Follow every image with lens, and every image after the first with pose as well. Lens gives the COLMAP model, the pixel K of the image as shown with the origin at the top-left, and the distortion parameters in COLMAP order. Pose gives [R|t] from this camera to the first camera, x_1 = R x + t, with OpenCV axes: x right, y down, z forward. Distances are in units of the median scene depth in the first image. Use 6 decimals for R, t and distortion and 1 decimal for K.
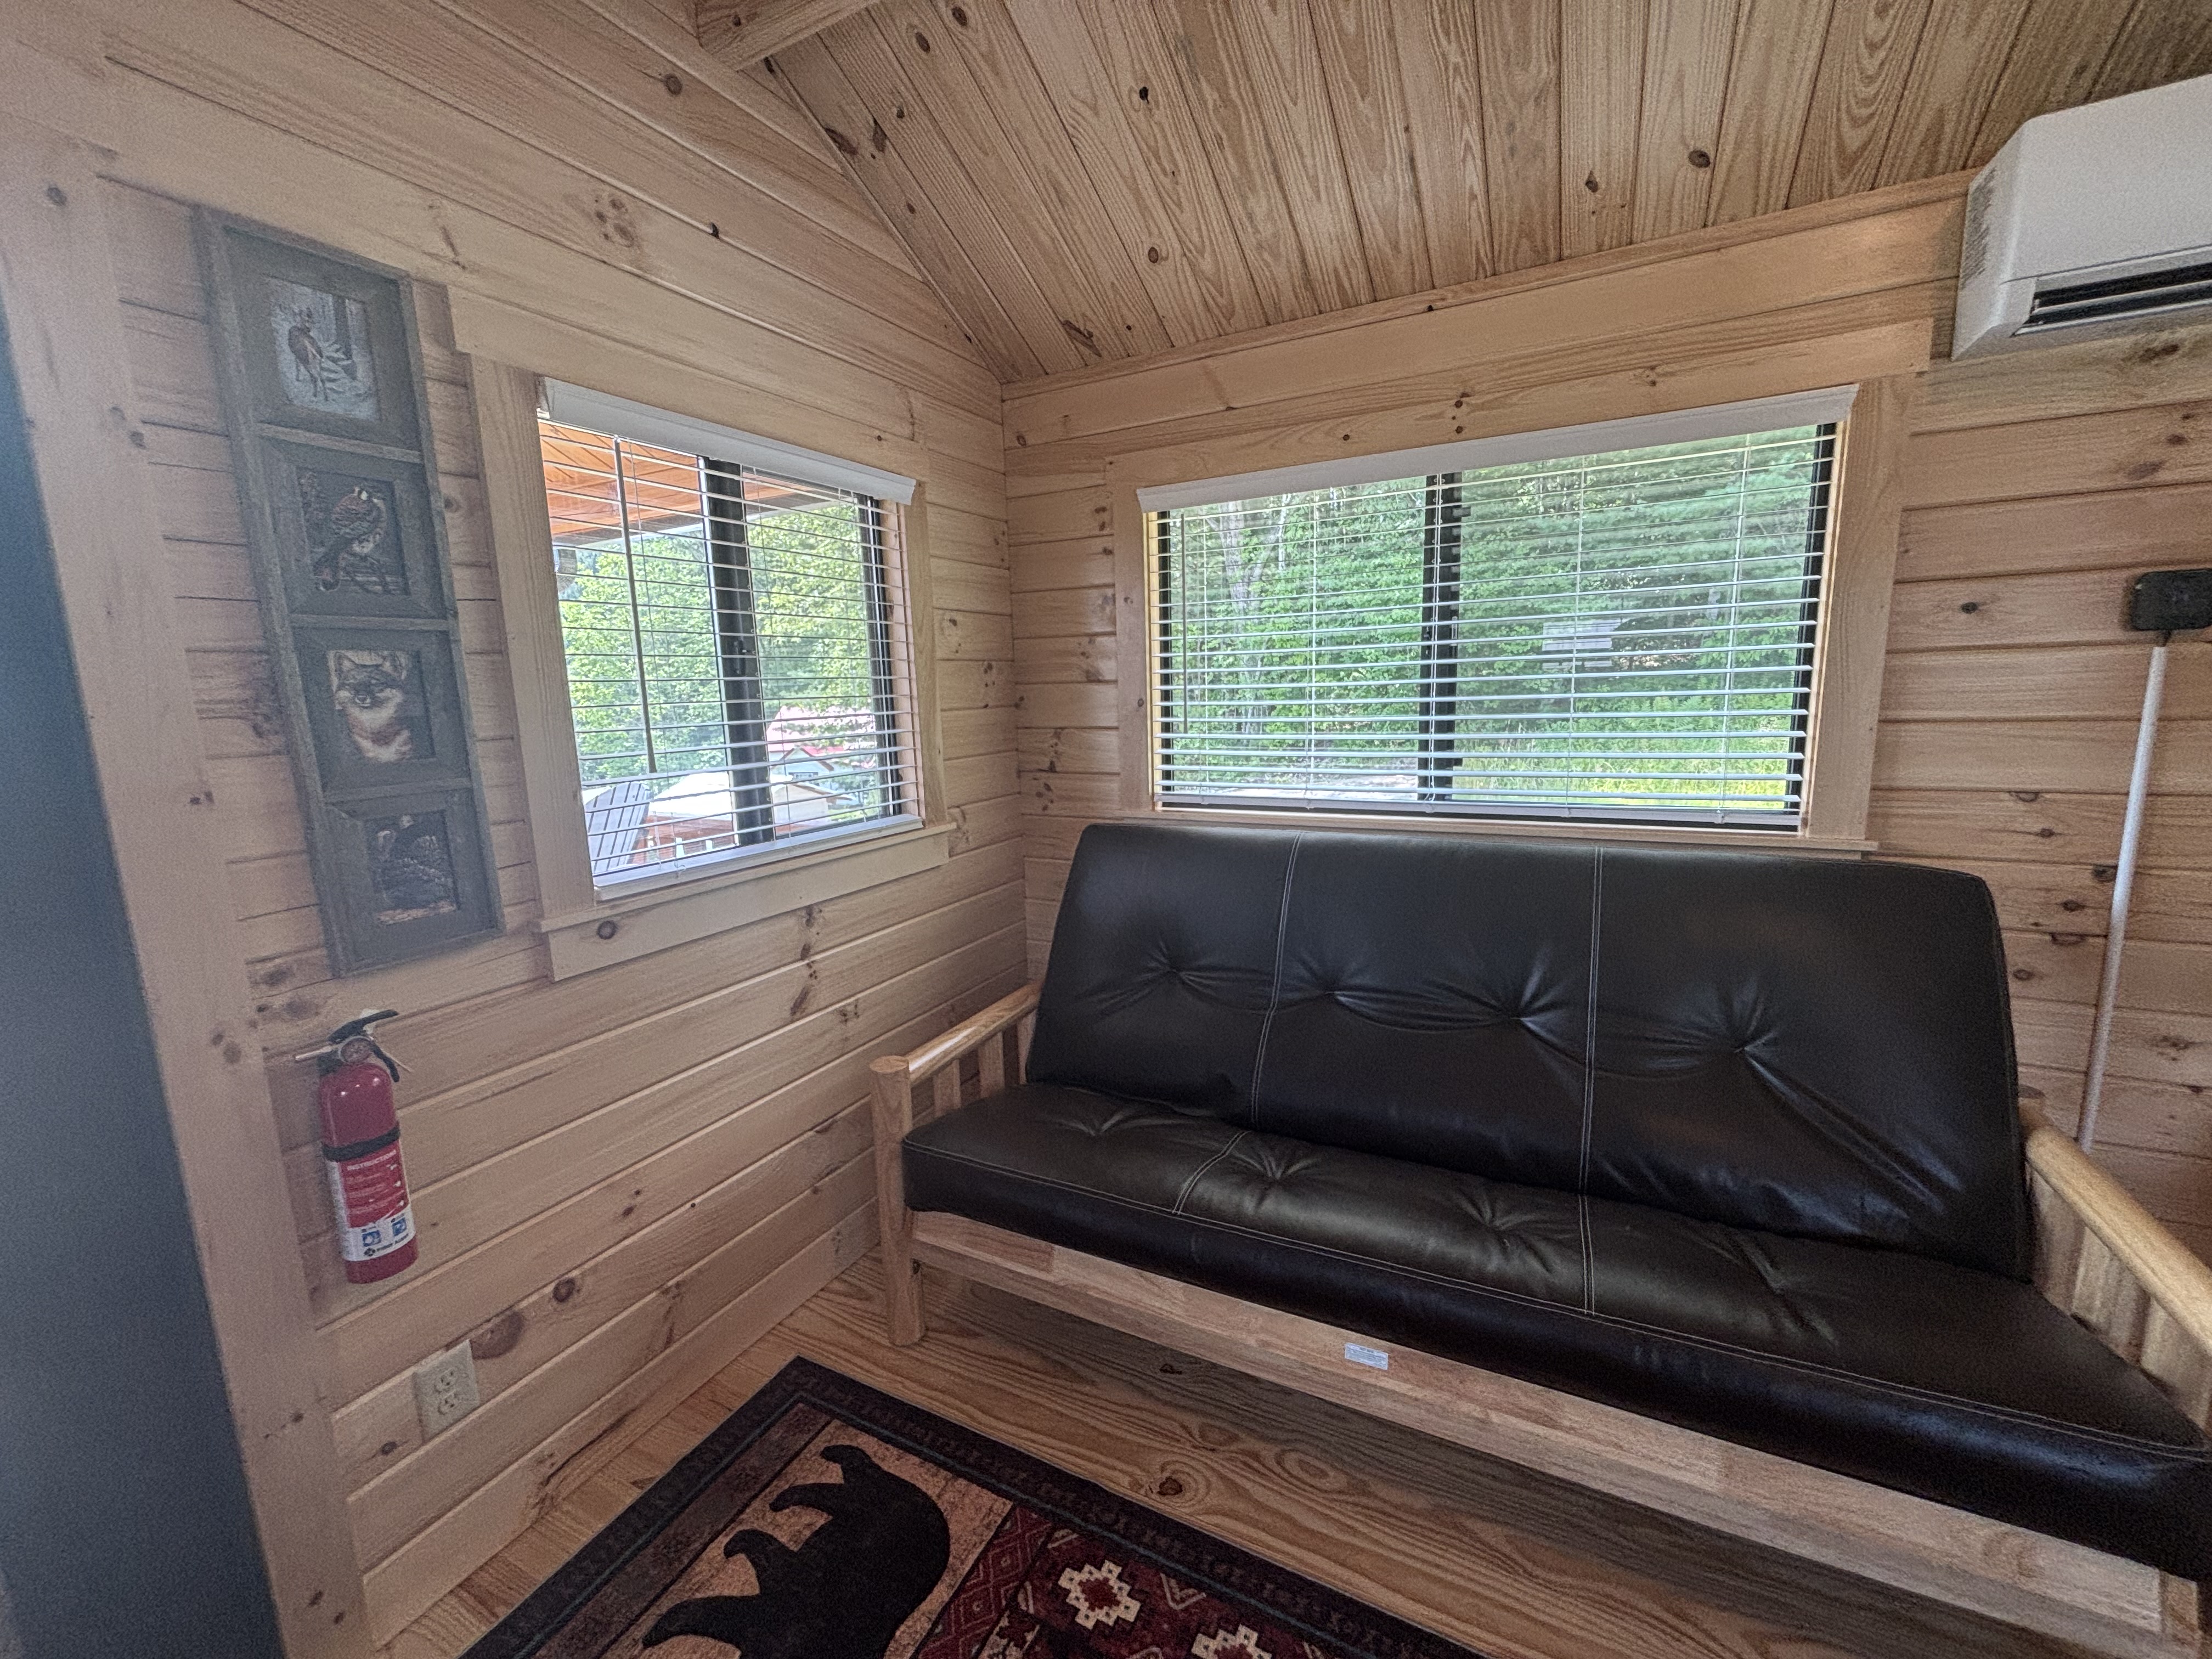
lens RADIAL K [[891.7, 0, 1102.1], [0, 891.7, 826.3], [0, 0, 1]] dist [0.002247, 0.000289]
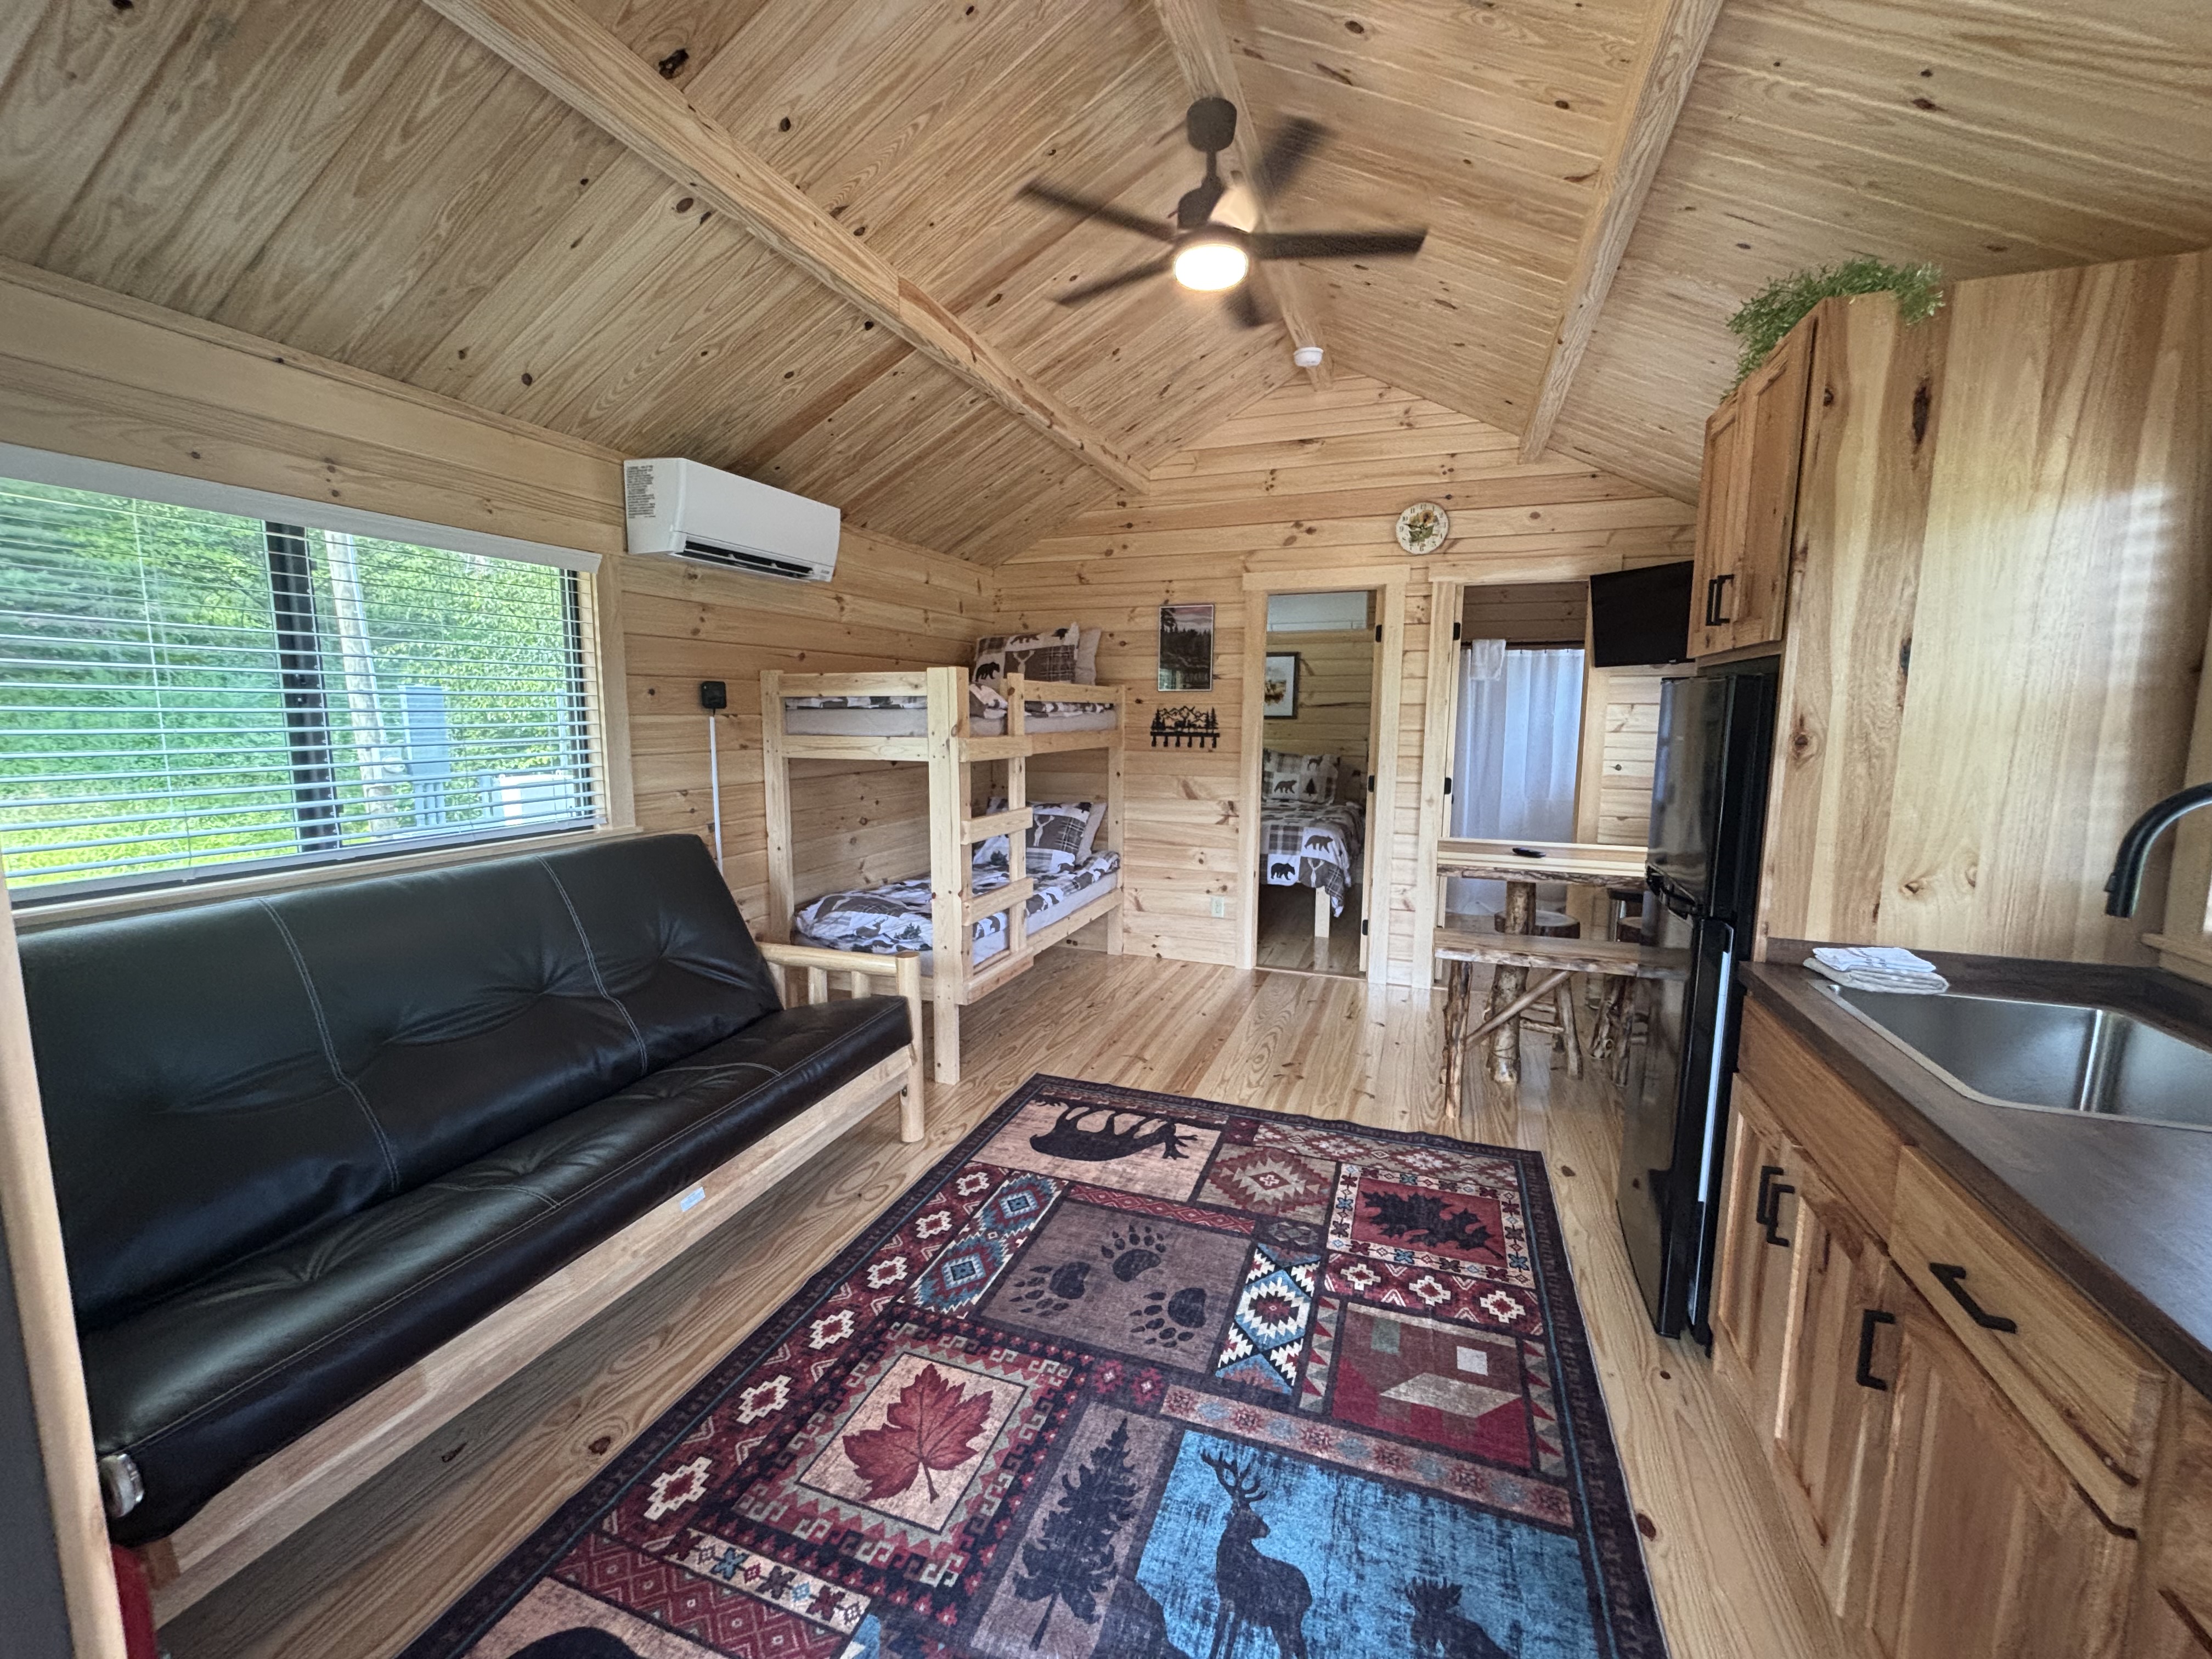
lens RADIAL K [[884.5, 0, 1110.4], [0, 884.5, 825.6], [0, 0, 1]] dist [0.031945, -0.011608]
pose [[-0.131730, -0.096206, 0.986606, -1.018907], [0.160231, 0.980125, 0.116968, -0.044425], [-0.978250, 0.173493, -0.113697, 0.365728]]
